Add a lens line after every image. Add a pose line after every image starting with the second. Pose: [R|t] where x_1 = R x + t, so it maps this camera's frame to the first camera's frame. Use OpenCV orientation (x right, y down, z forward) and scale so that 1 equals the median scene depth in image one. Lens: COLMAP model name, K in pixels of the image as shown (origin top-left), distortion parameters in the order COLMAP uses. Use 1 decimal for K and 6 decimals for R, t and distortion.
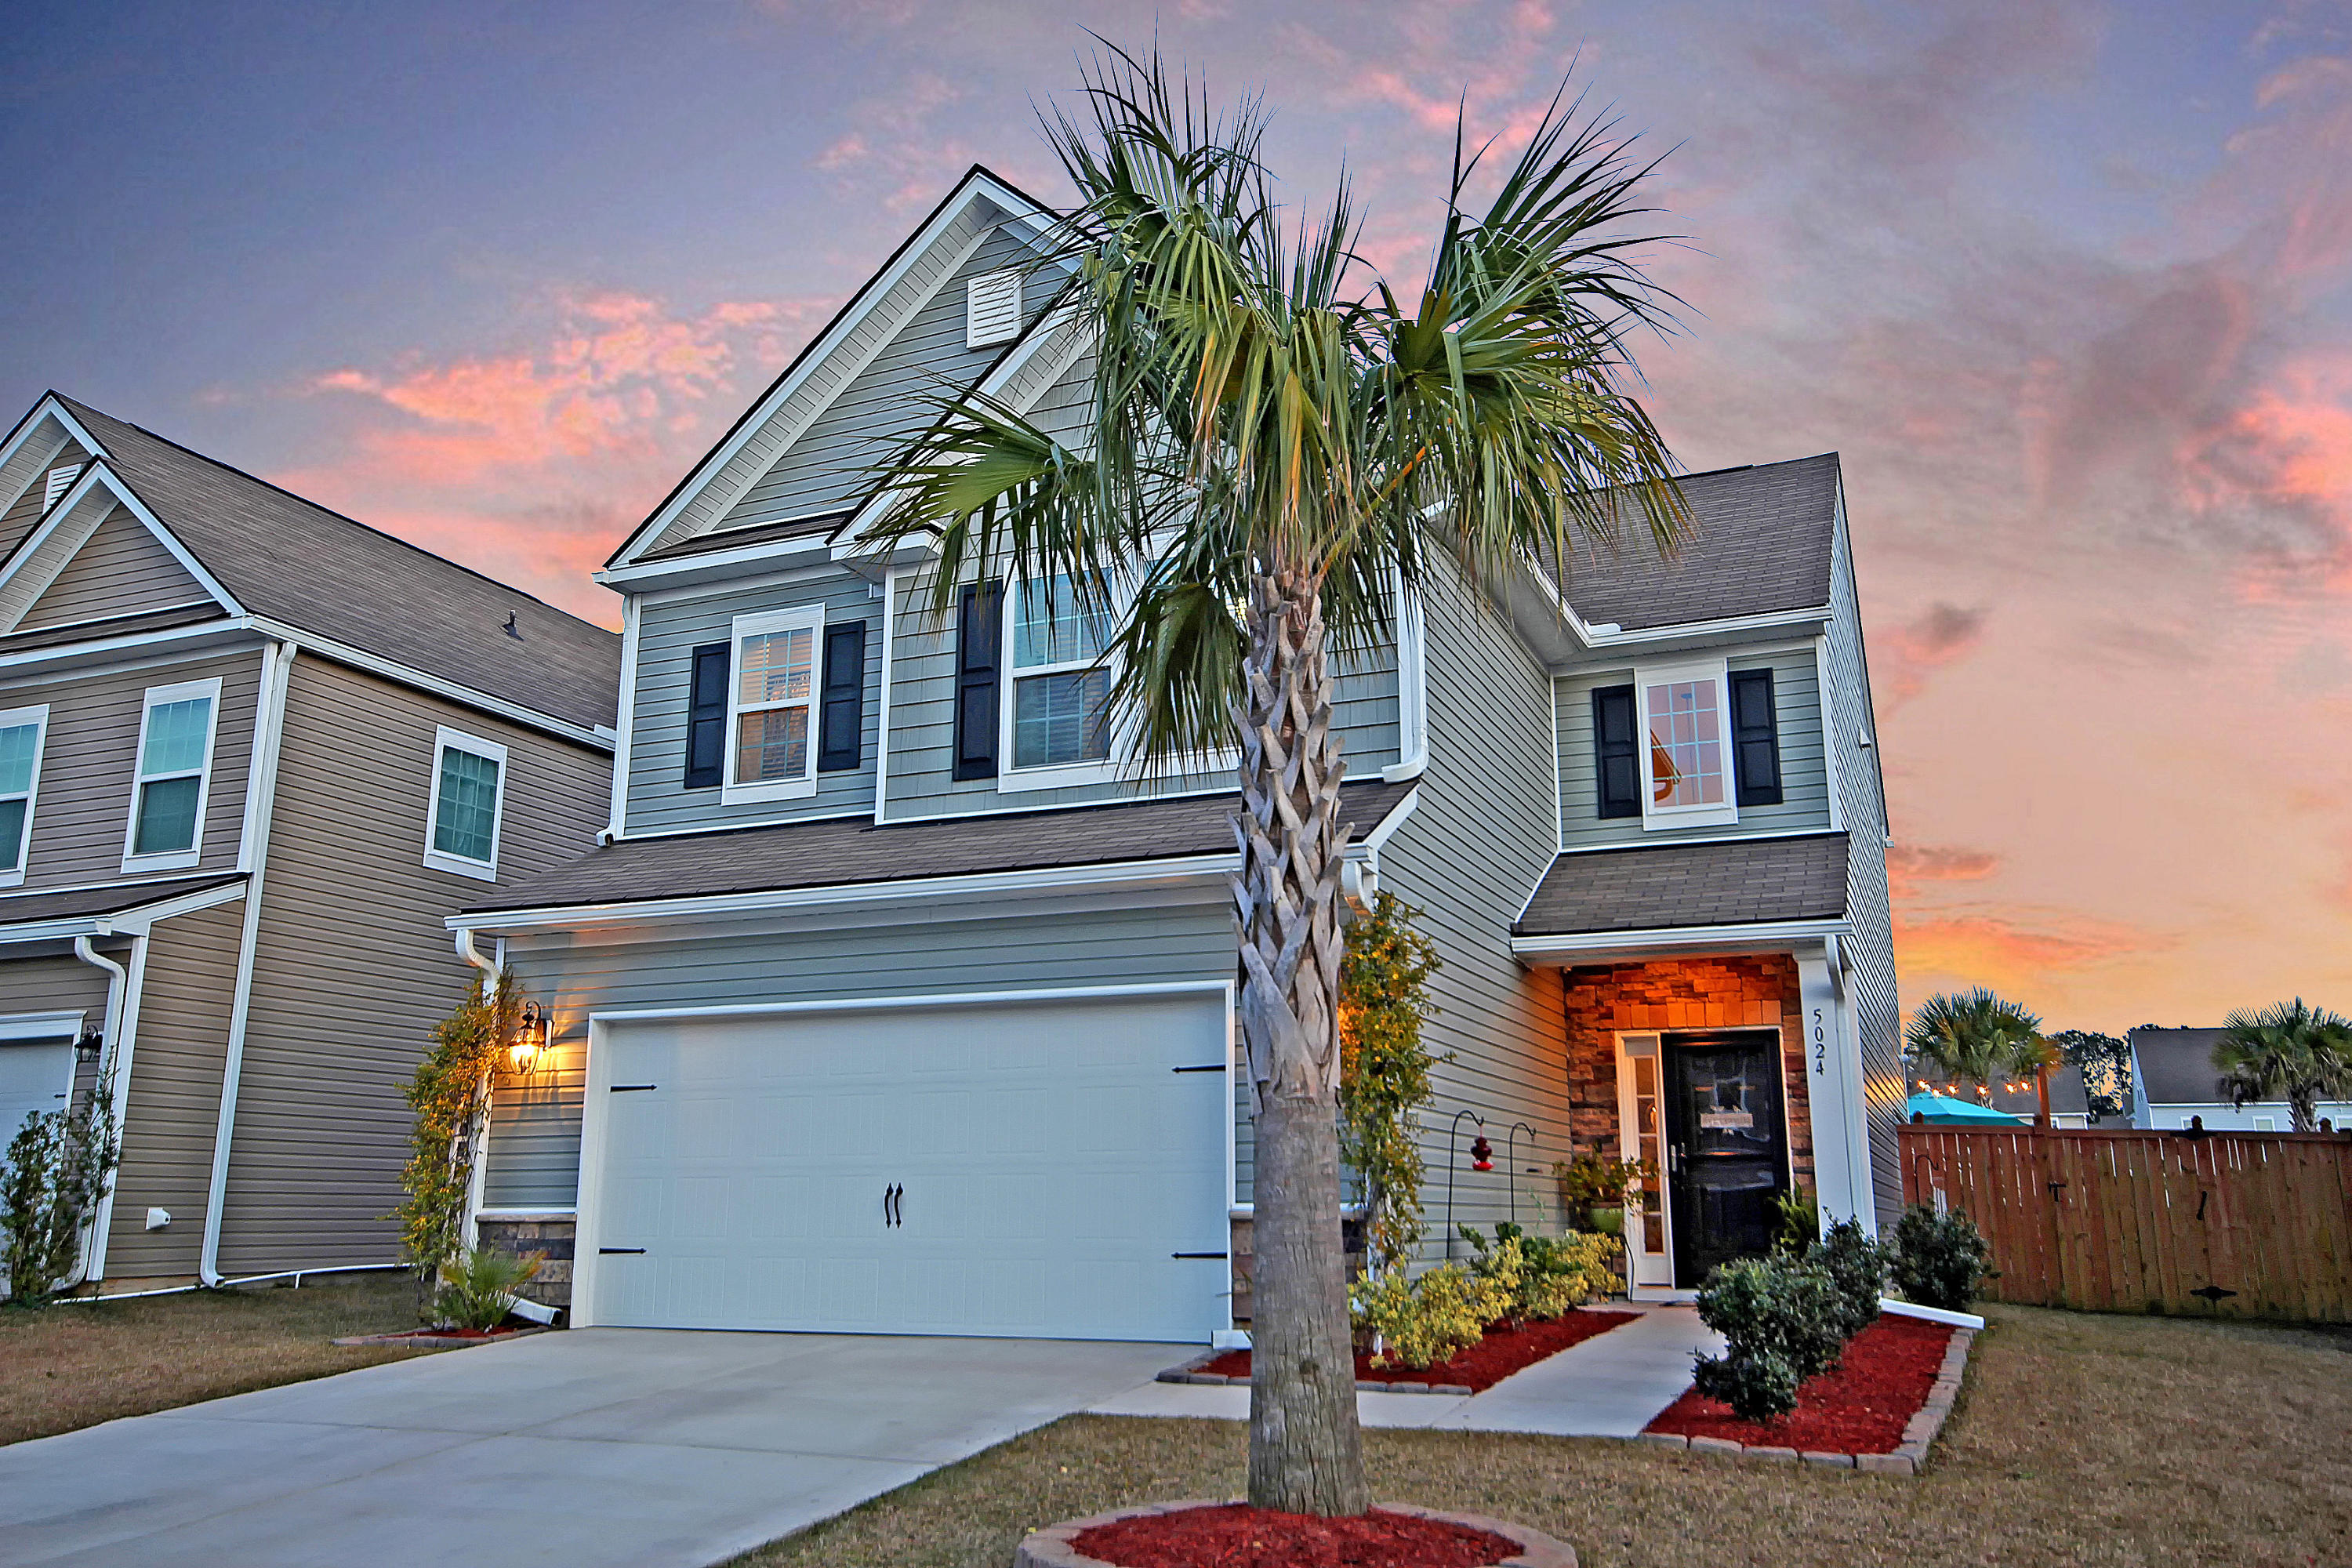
lens RADIAL K [[1846.8, 0, 1175.8], [0, 1846.8, 776.5], [0, 0, 1]] dist [0.010510, 0.015783]
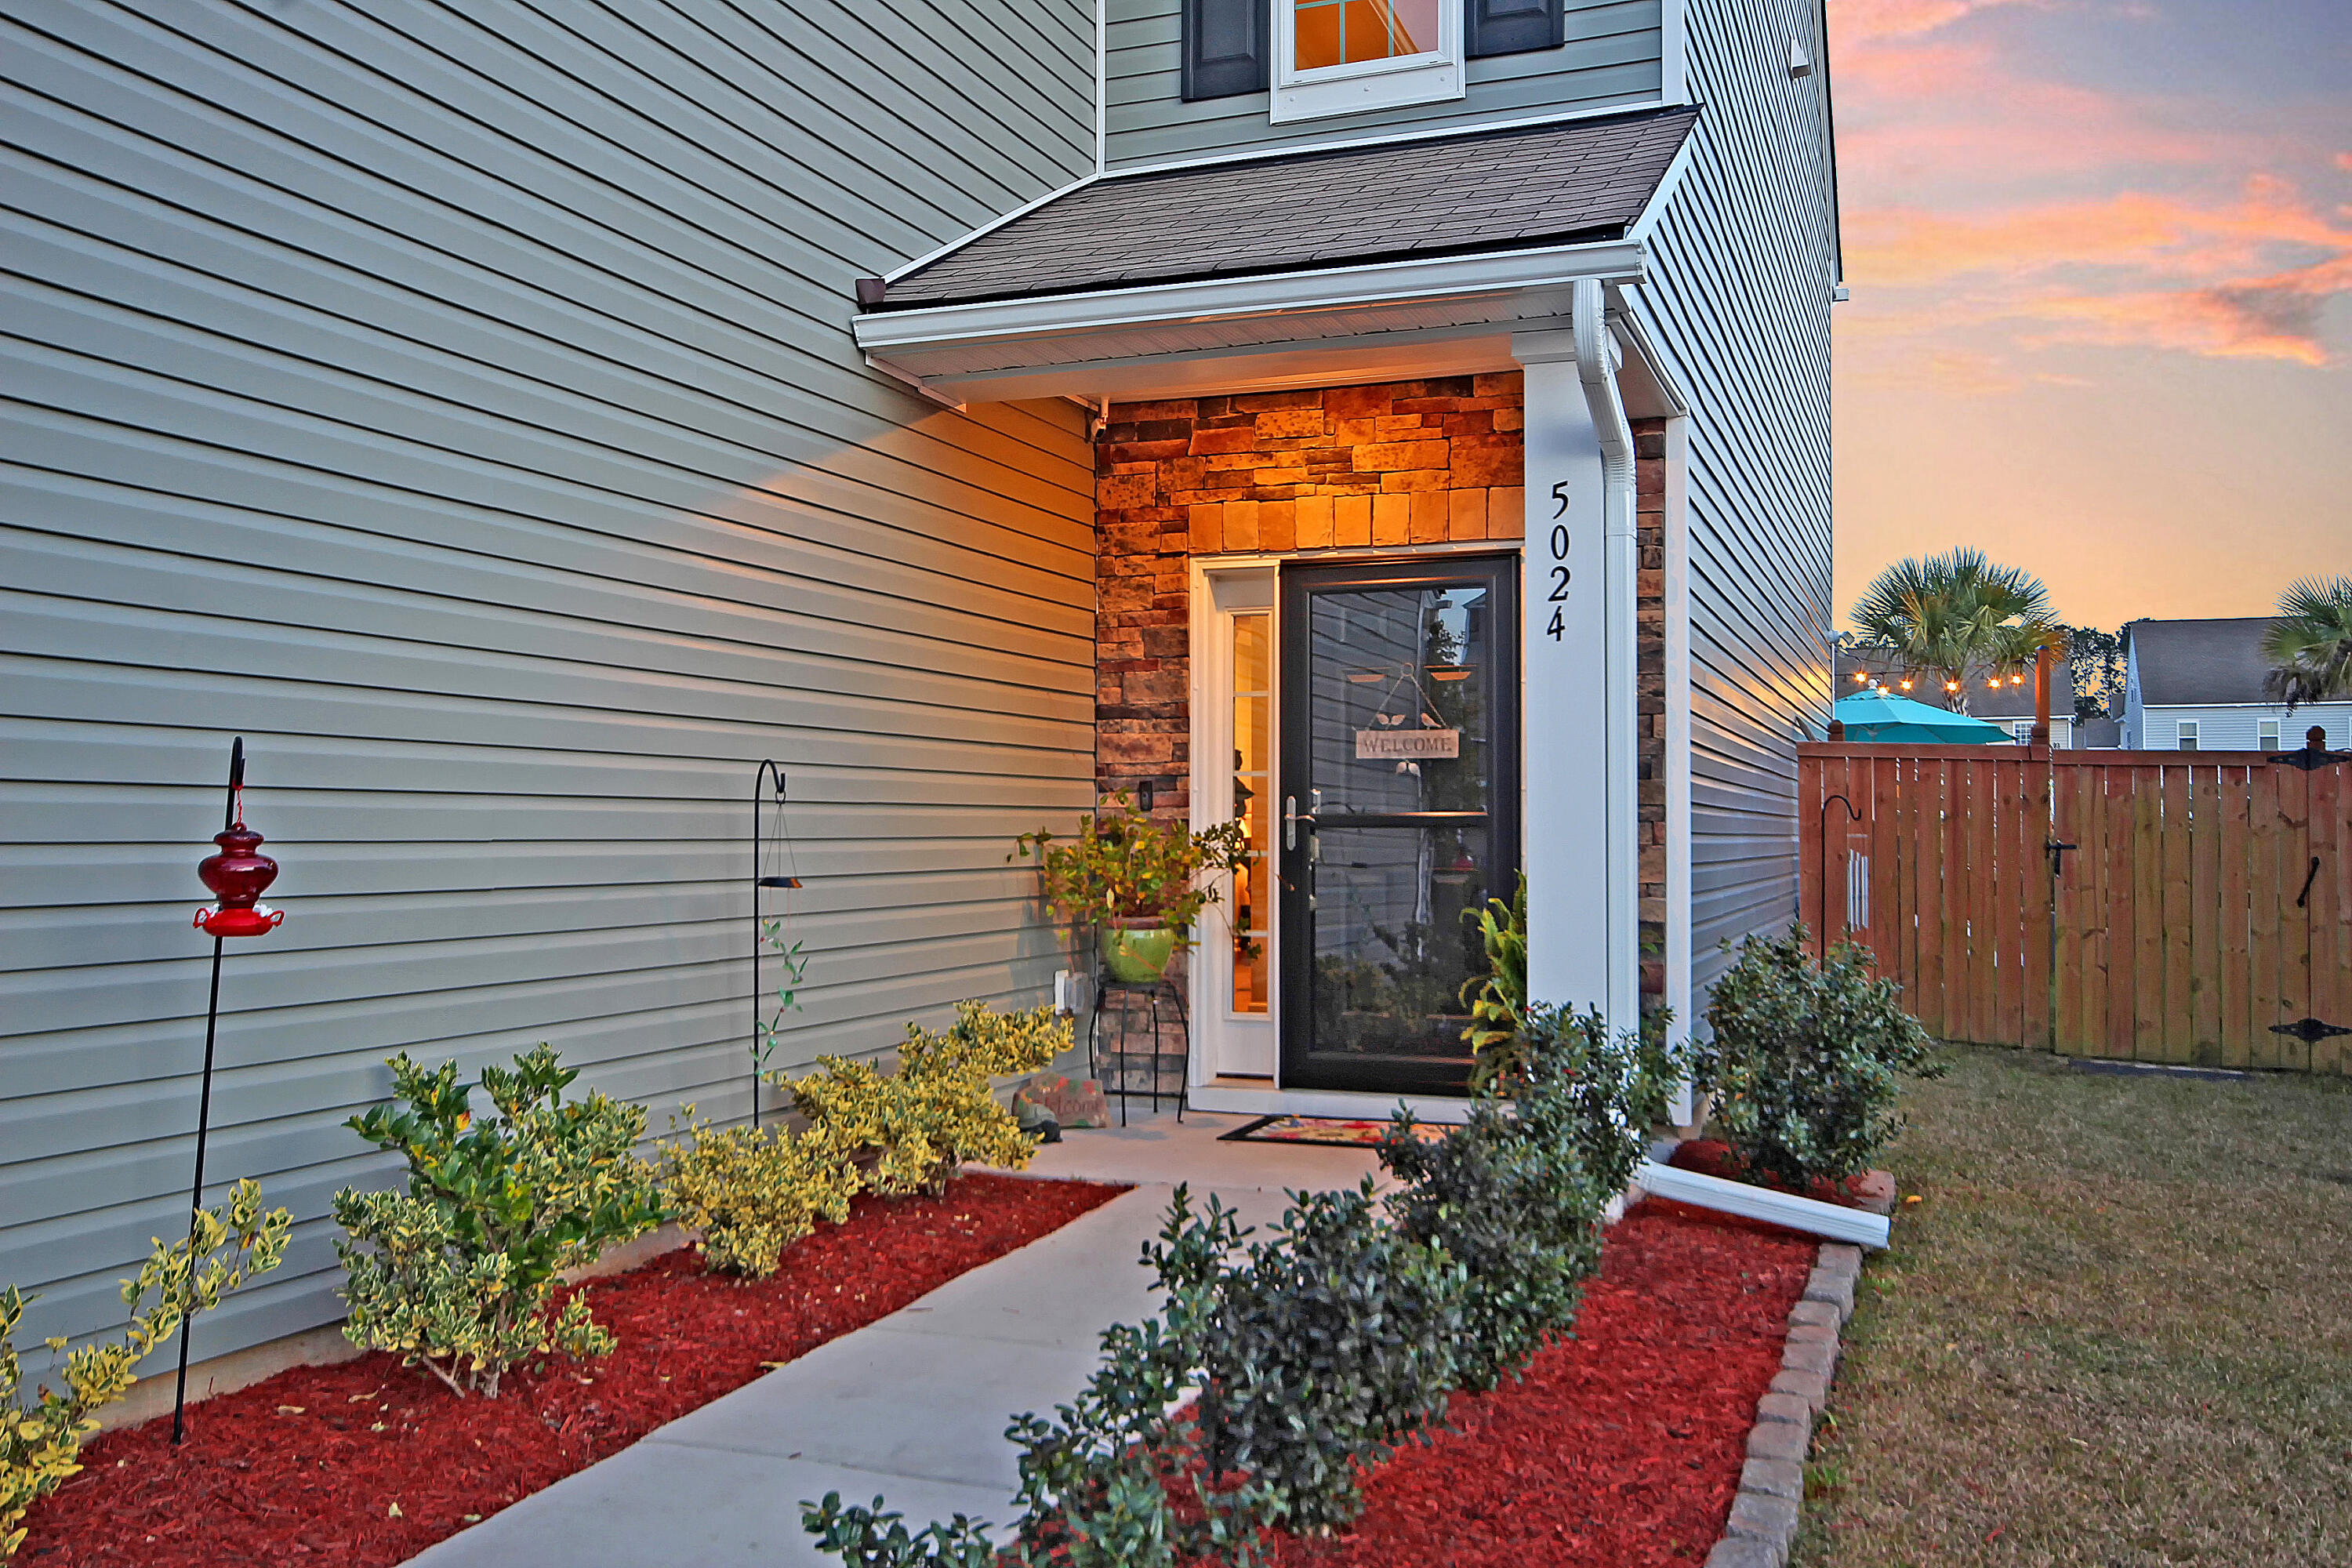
lens RADIAL K [[2048.4, 0, 1171.9], [0, 2048.4, 792.5], [0, 0, 1]] dist [0.007392, 0.007557]
pose [[0.999219, -0.001847, 0.039471, 0.210766], [-0.006701, 0.976521, 0.215318, 0.083290], [-0.038942, -0.215414, 0.975746, 0.474507]]
